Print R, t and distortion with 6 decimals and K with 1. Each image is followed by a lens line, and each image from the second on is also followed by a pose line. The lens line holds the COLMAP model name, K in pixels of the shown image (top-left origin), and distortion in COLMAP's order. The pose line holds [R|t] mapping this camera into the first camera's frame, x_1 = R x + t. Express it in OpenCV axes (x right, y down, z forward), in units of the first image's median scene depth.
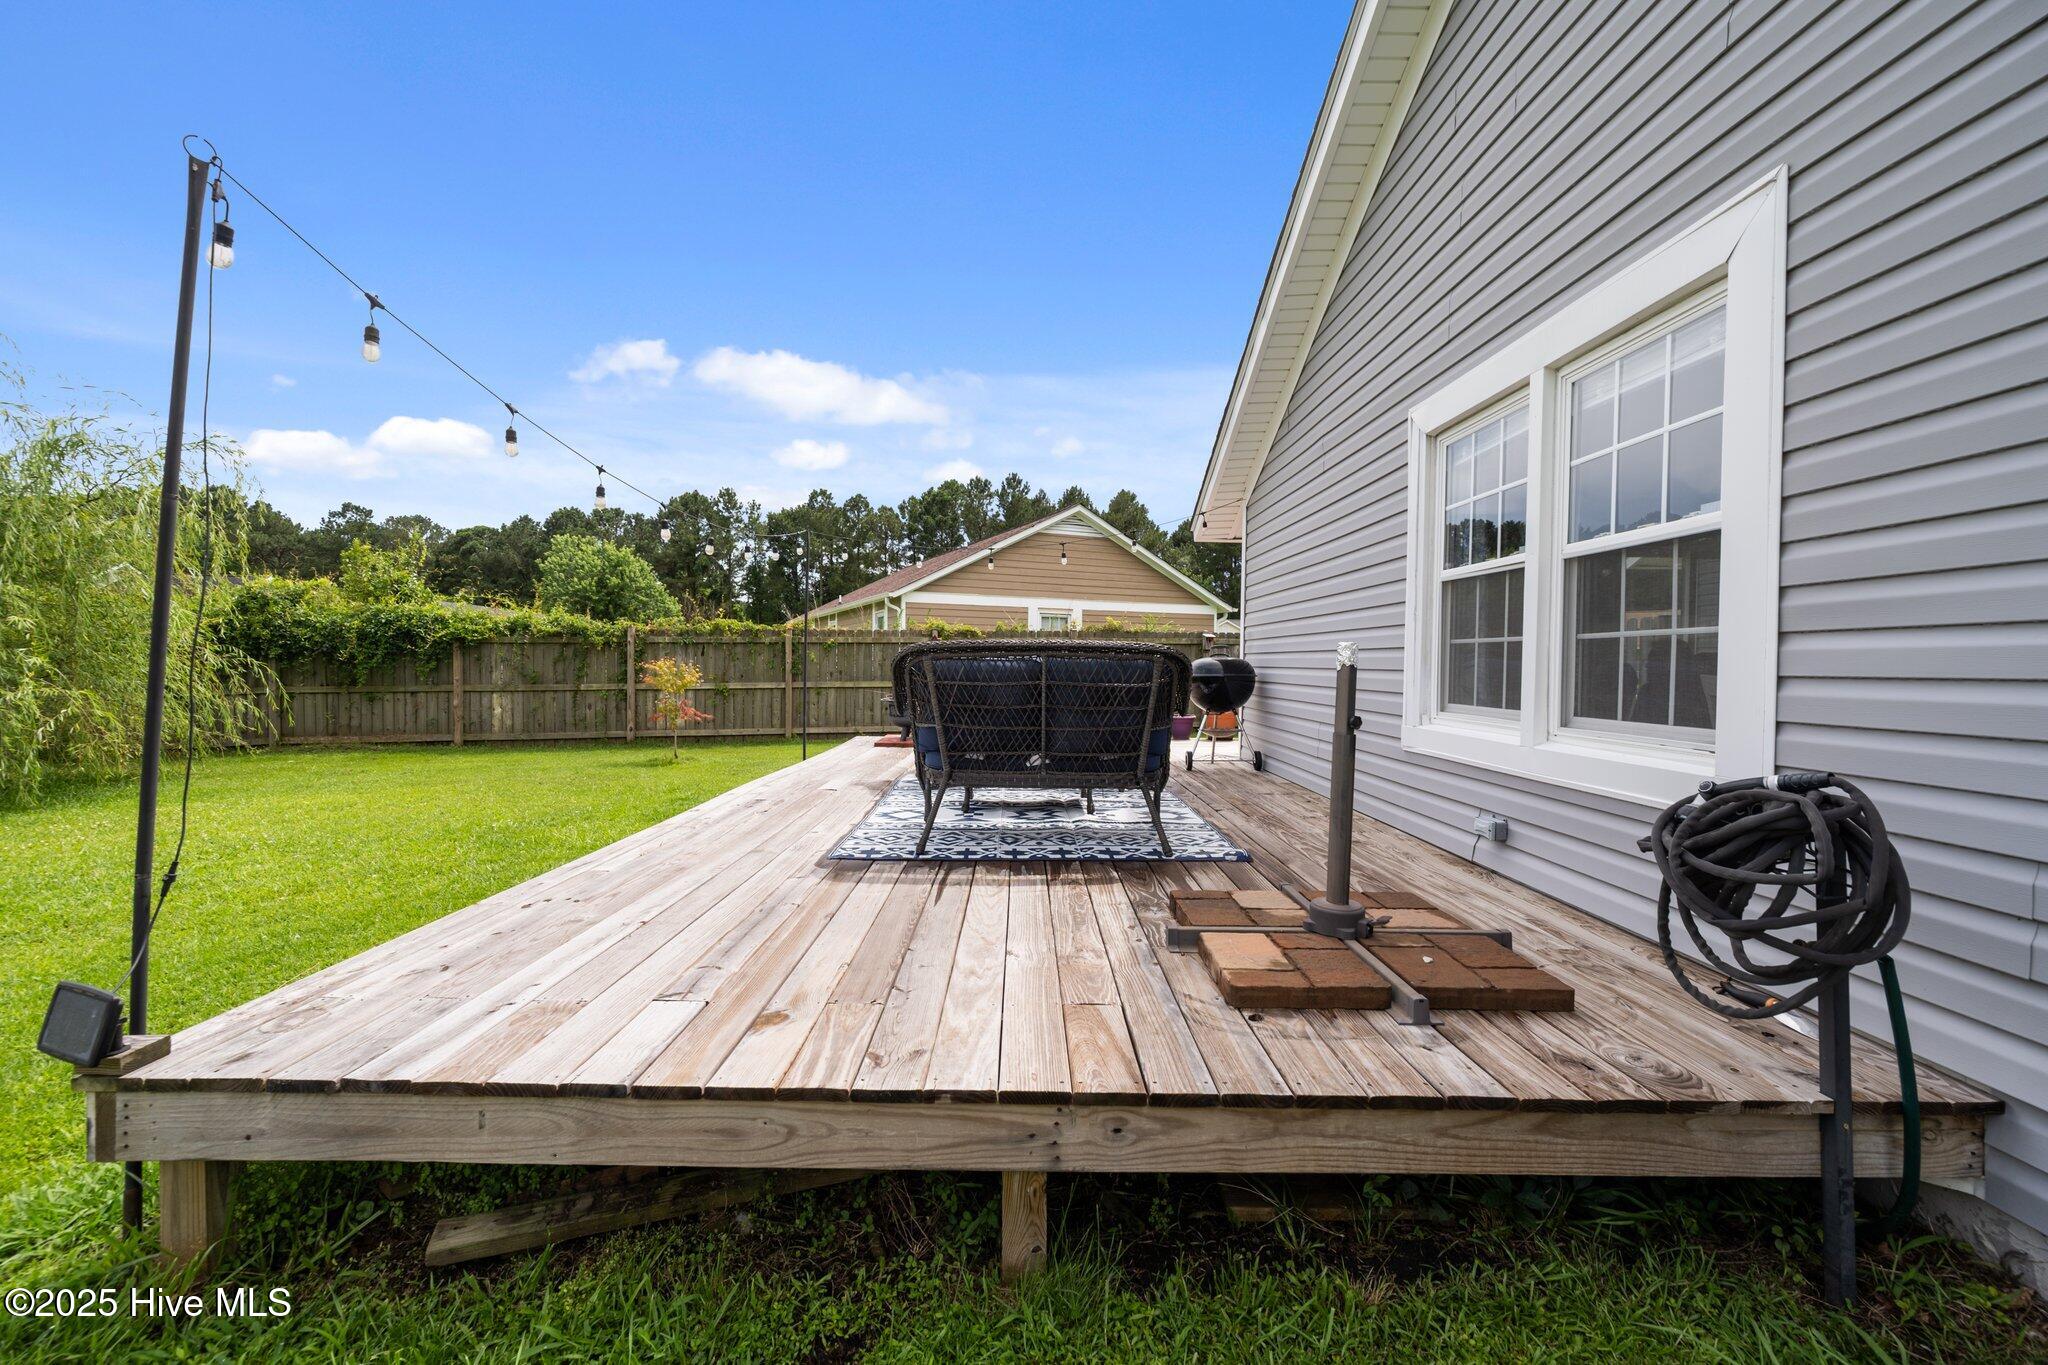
lens RADIAL K [[820.0, 0, 1029.5], [0, 820.0, 680.6], [0, 0, 1]] dist [0.001760, -0.000441]
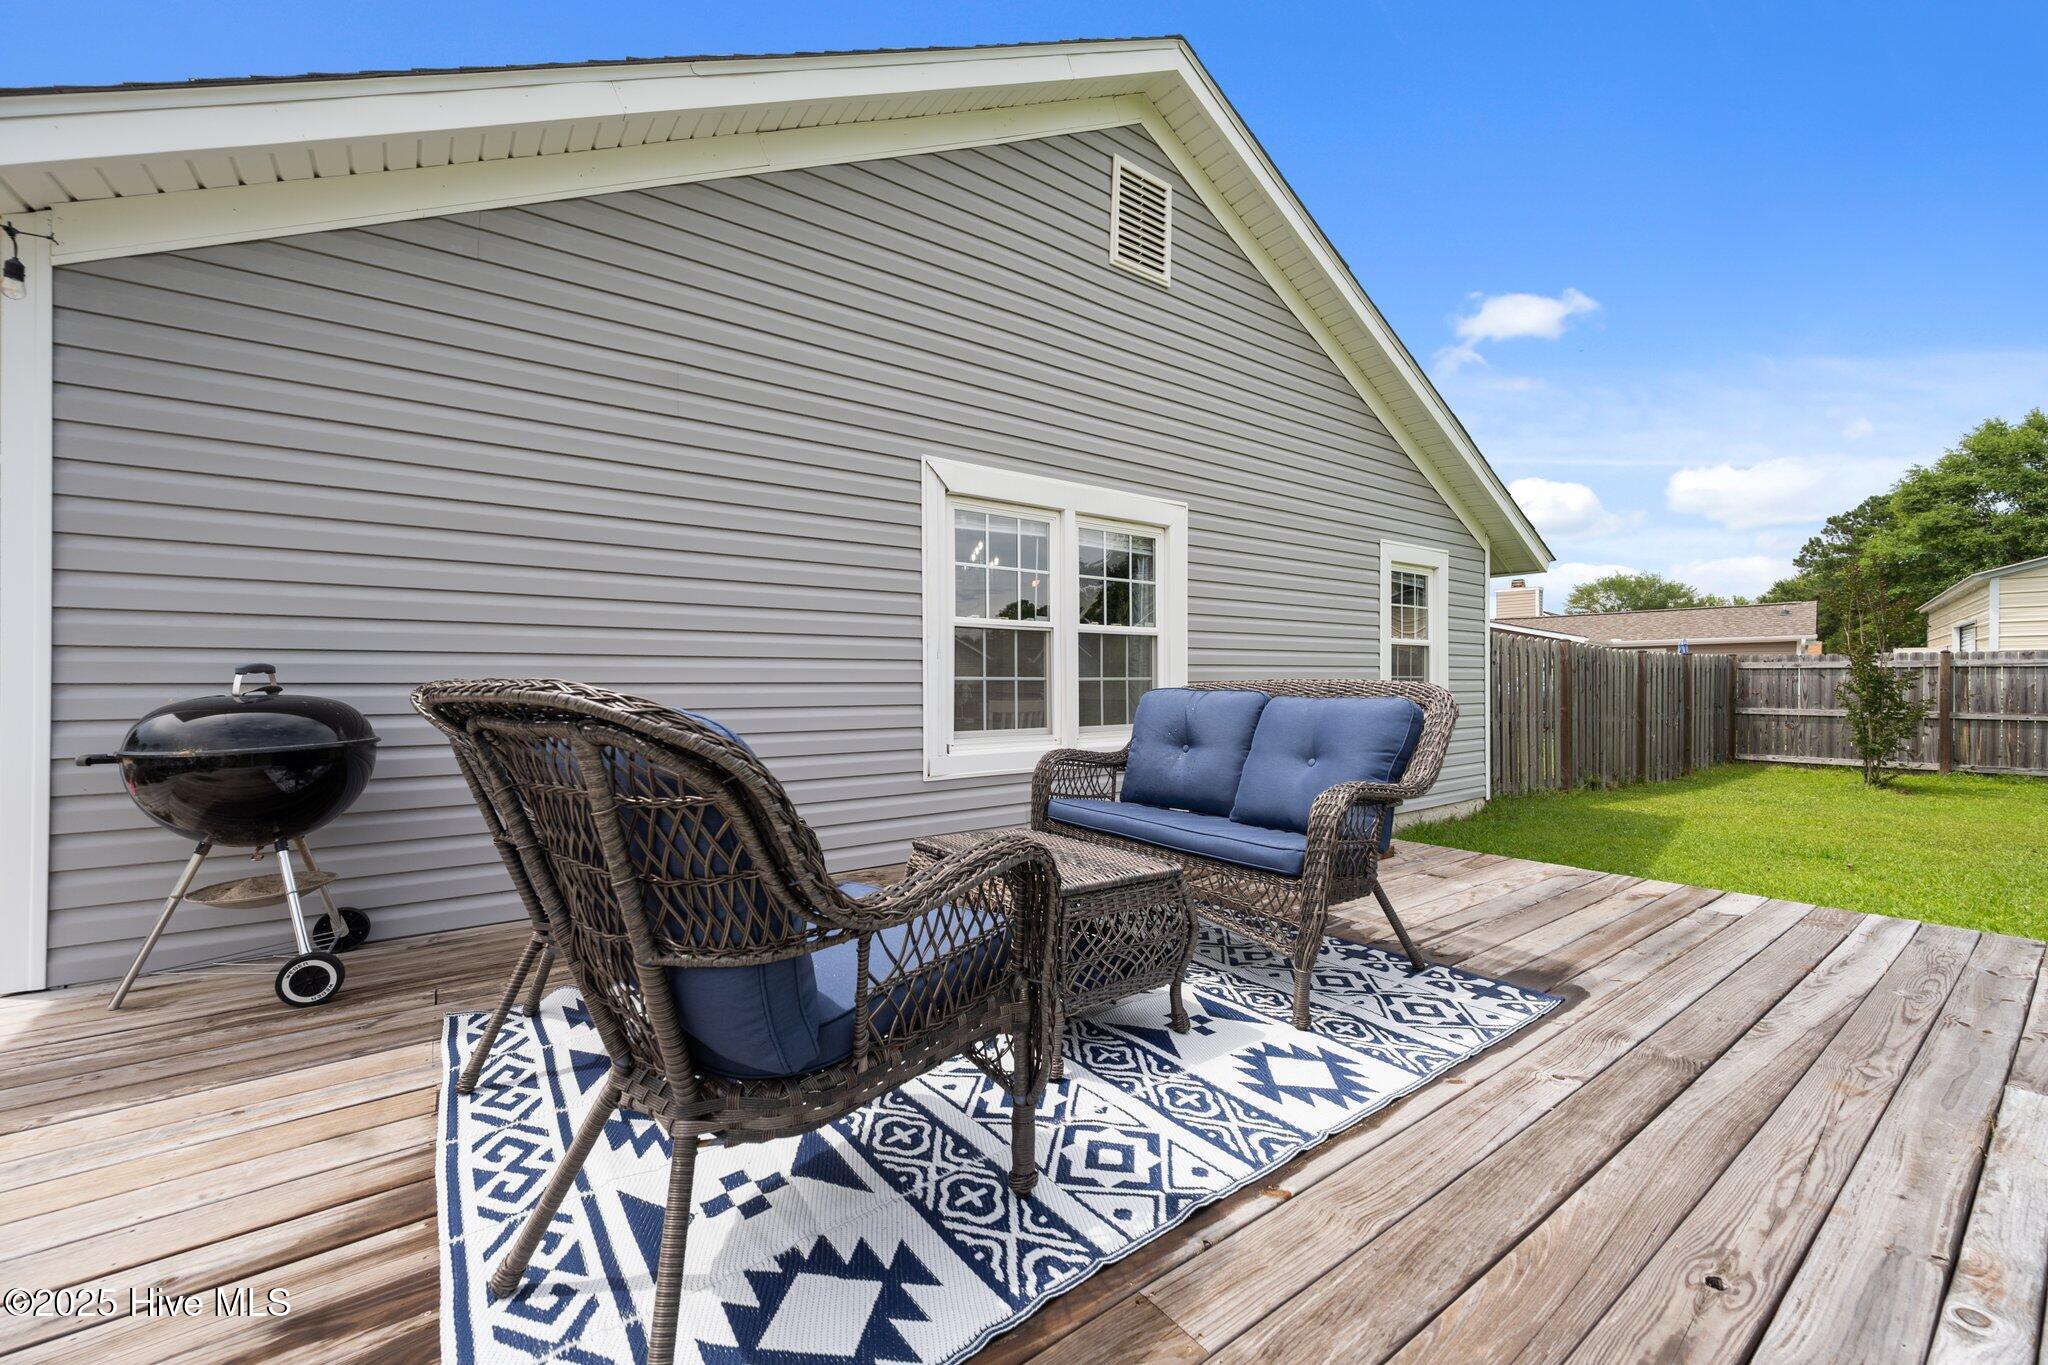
lens RADIAL K [[820.0, 0, 1029.5], [0, 820.0, 680.6], [0, 0, 1]] dist [0.001760, -0.000441]
pose [[-0.594534, -0.006775, 0.804042, -0.141441], [0.013898, 0.999729, 0.018701, -0.017978], [-0.803951, 0.022293, -0.594278, 0.470149]]
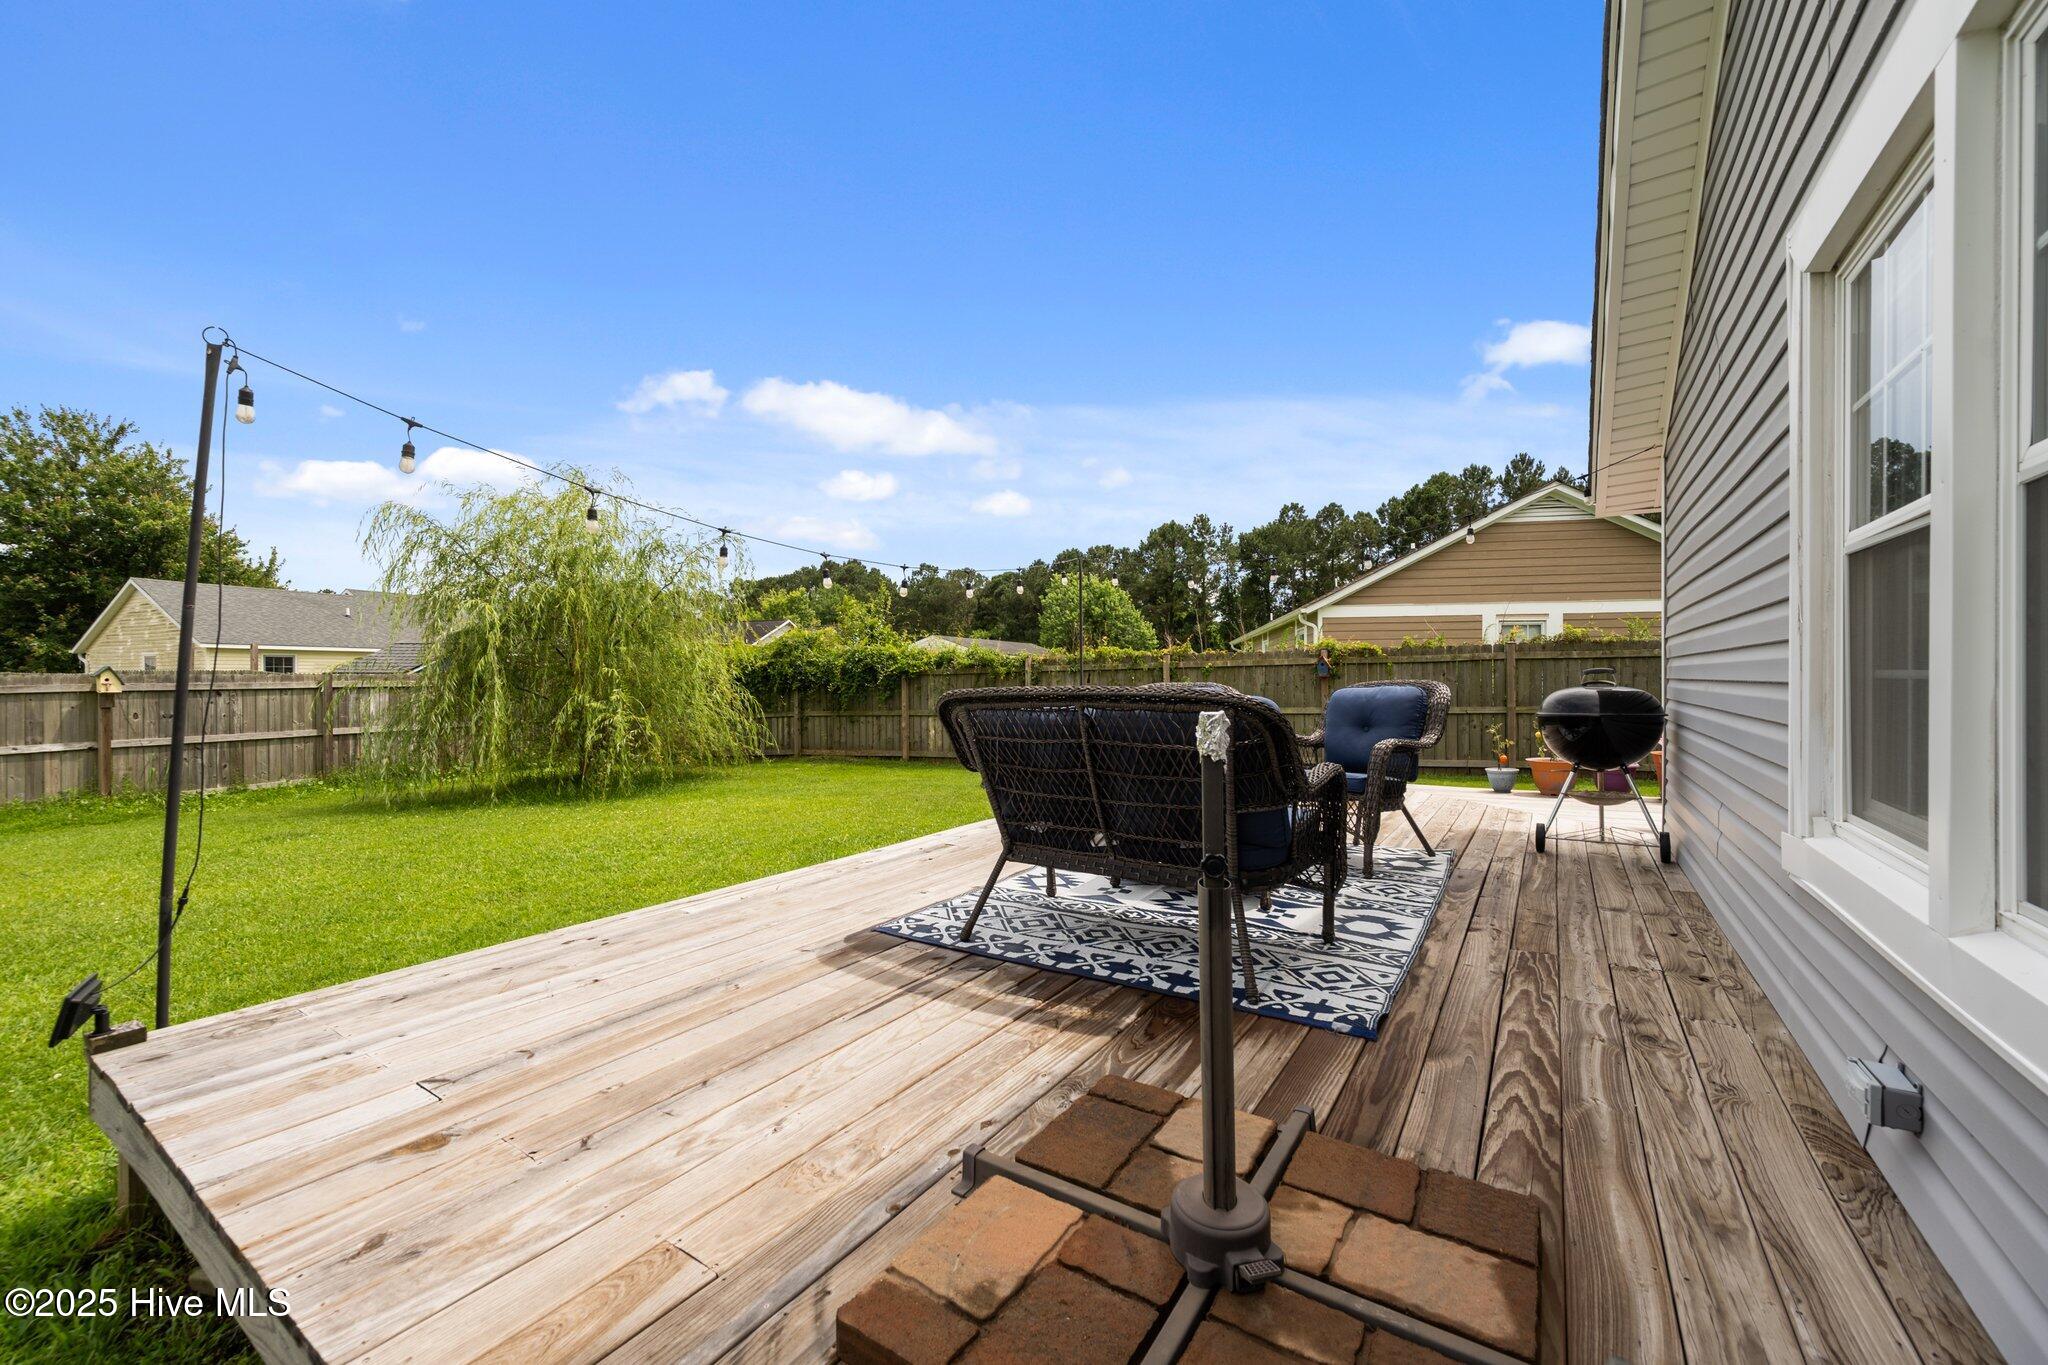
lens RADIAL K [[817.1, 0, 1024.0], [0, 817.1, 682.5], [0, 0, 1]] dist [0.000573, 0.000085]
pose [[0.831642, -0.014023, -0.555134, 0.106702], [0.003601, 0.999796, -0.019861, -0.010100], [0.555300, 0.014518, 0.831524, 0.090583]]
